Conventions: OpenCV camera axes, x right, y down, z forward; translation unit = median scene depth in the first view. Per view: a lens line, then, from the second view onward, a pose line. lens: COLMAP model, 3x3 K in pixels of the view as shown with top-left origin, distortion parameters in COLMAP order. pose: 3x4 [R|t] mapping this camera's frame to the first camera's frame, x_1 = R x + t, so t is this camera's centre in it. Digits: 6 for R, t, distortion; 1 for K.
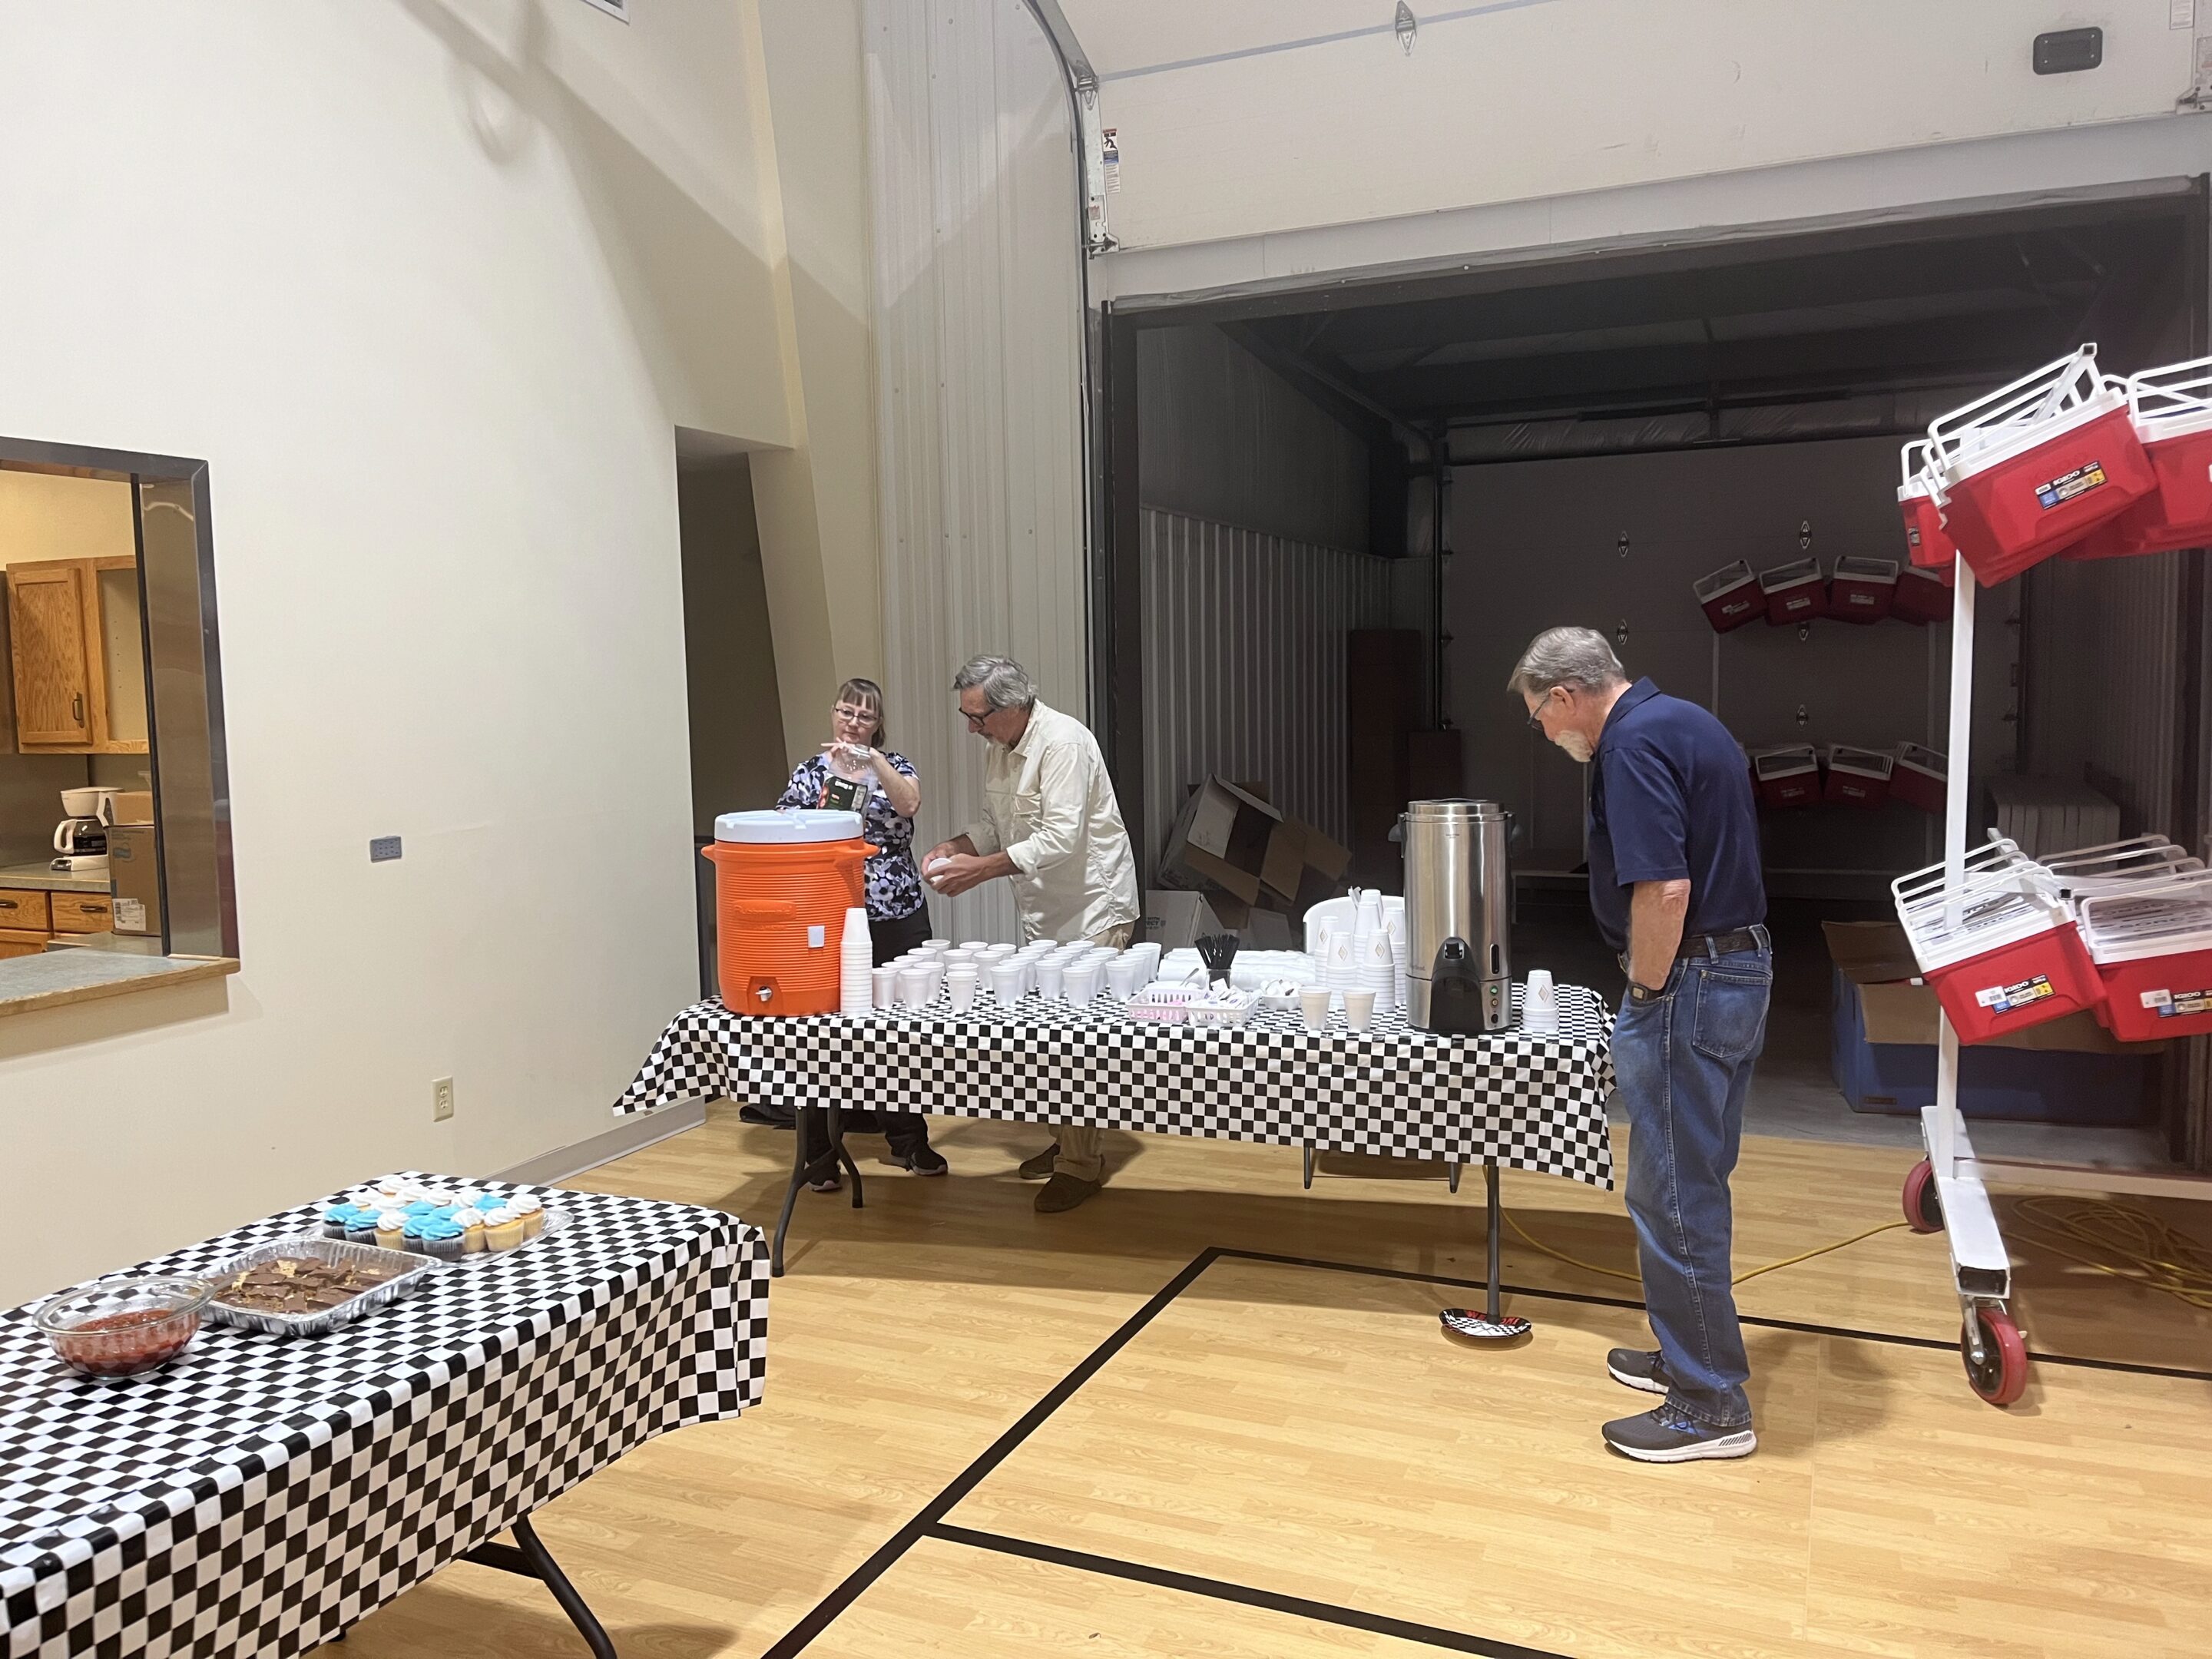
lens RADIAL K [[1698.3, 0, 1096.4], [0, 1698.3, 825.3], [0, 0, 1]] dist [0.061613, -0.079553]
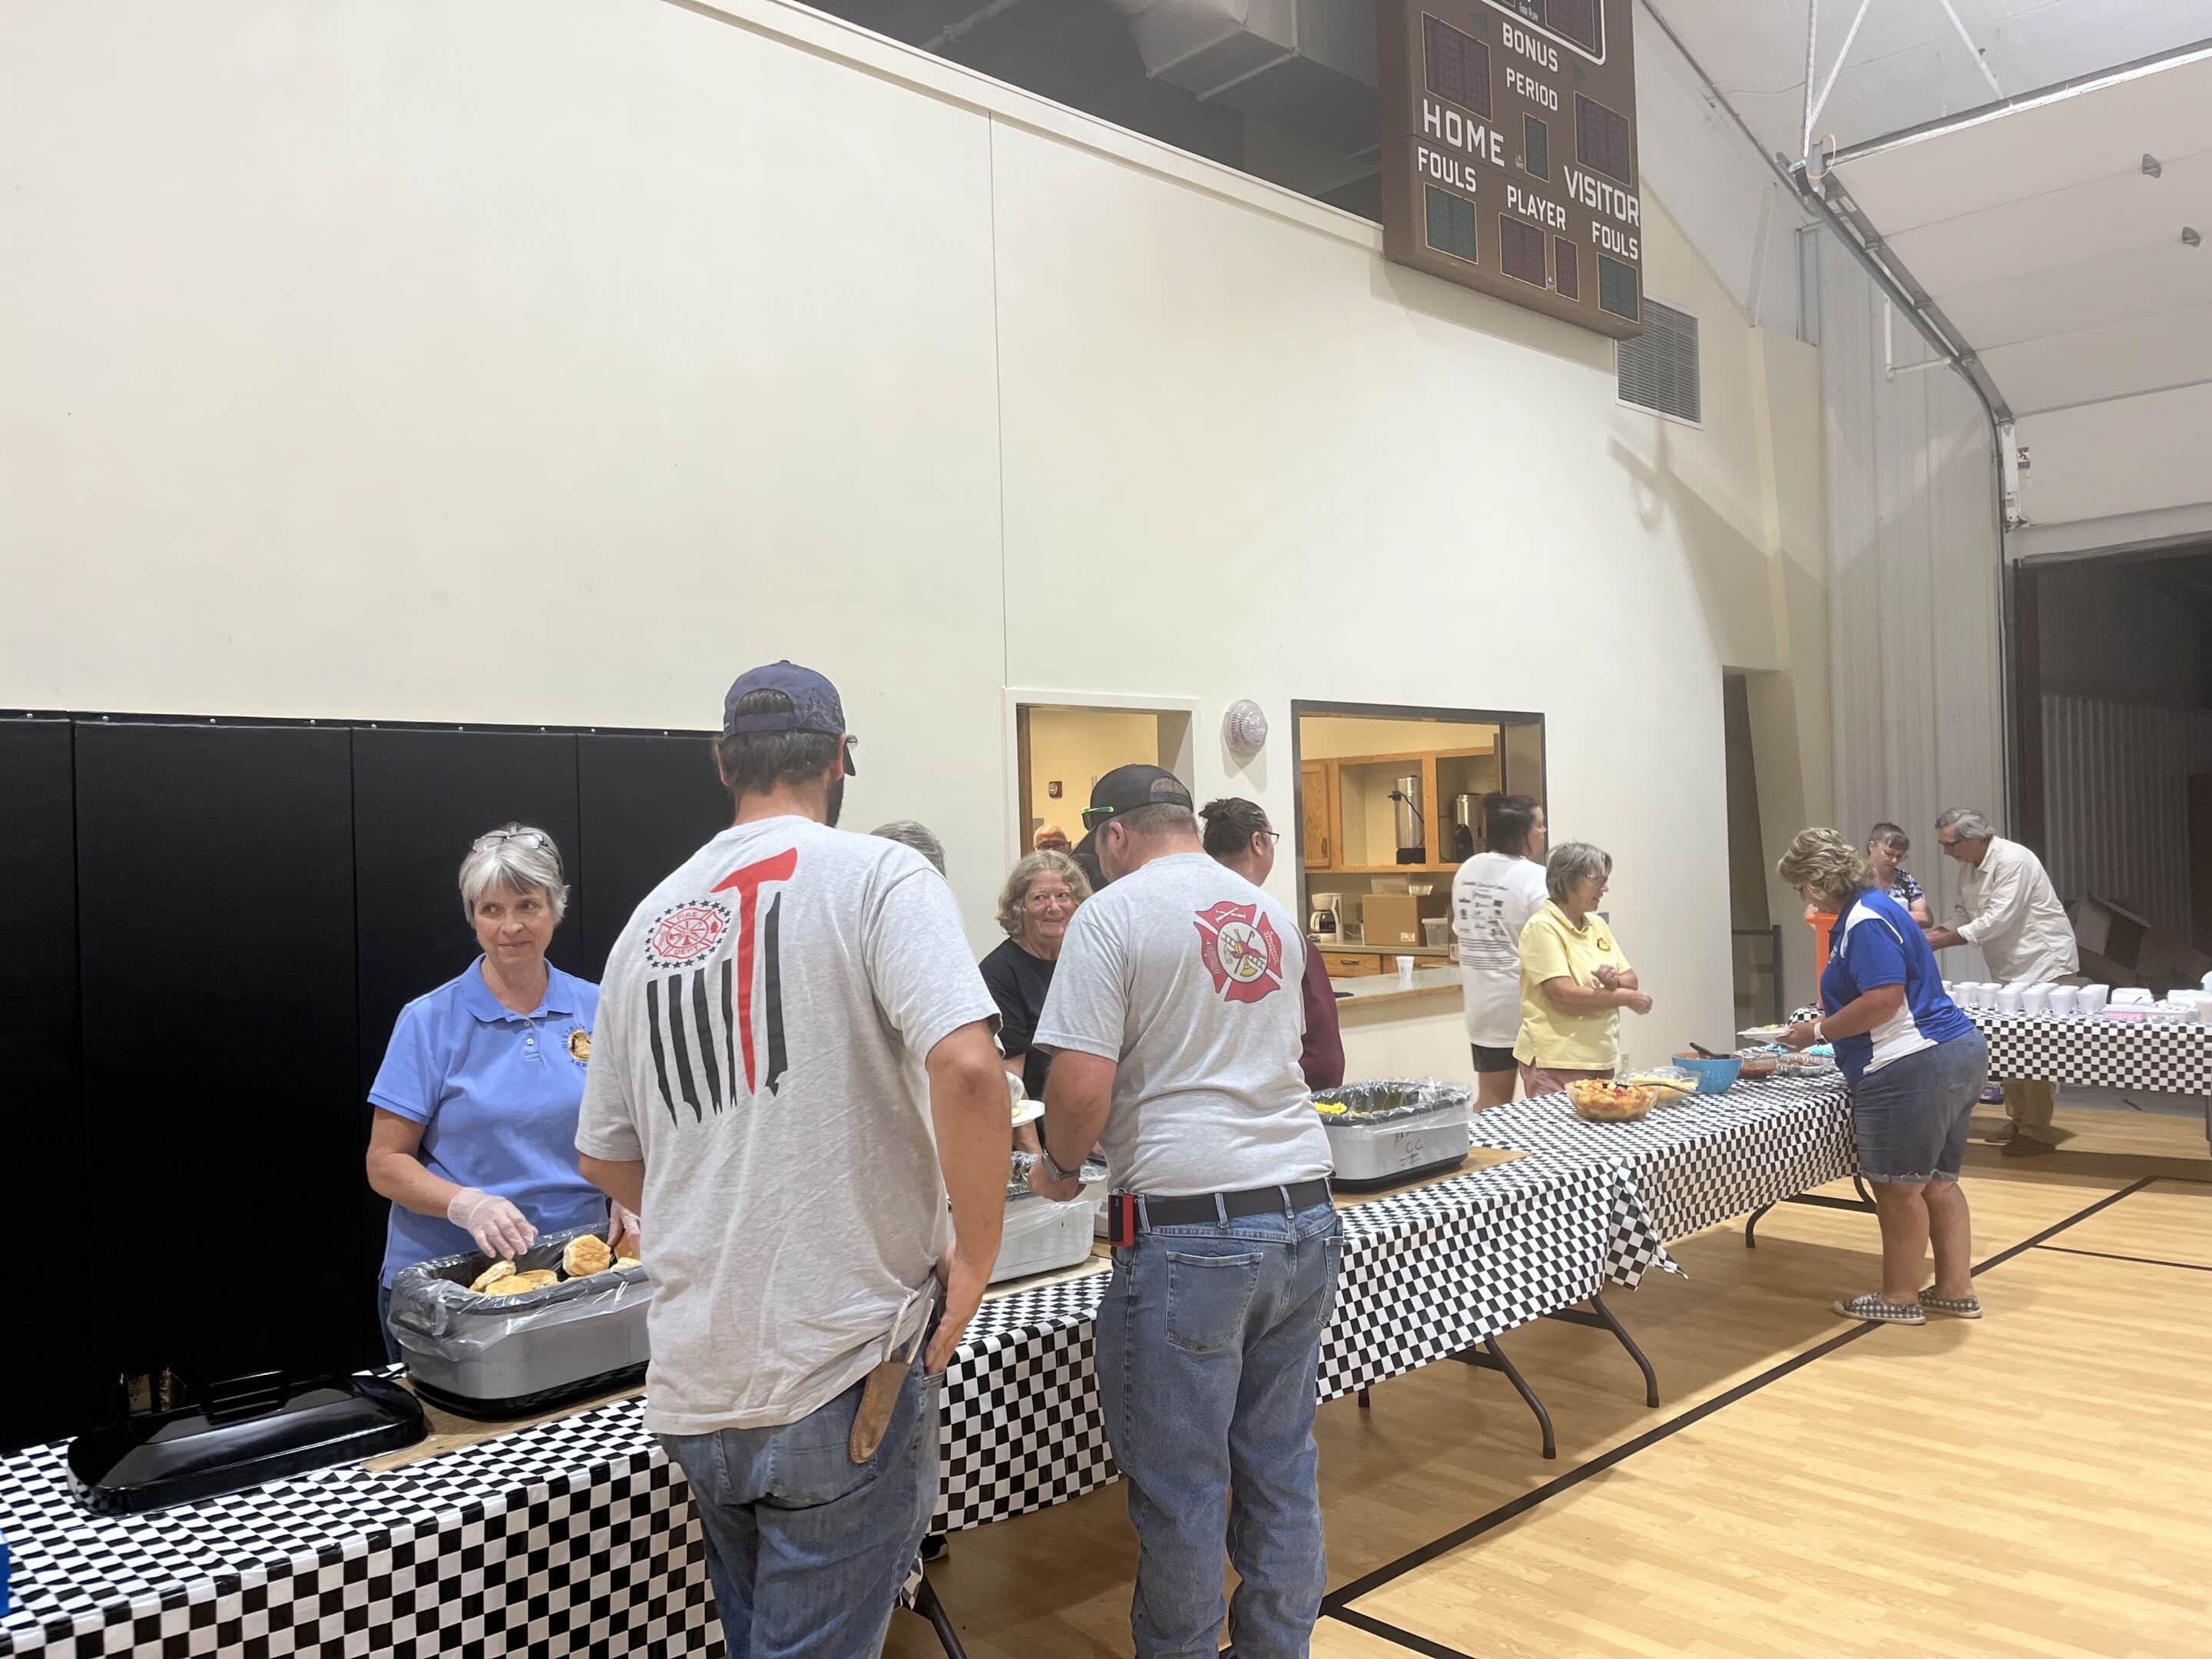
lens RADIAL K [[1693.1, 0, 1100.2], [0, 1693.1, 855.4], [0, 0, 1]] dist [0.070136, -0.079752]
pose [[0.925853, -0.004978, -0.377850, -0.167016], [-0.020548, 0.997771, -0.063493, 0.051599], [0.377324, 0.066550, 0.923687, -0.624895]]
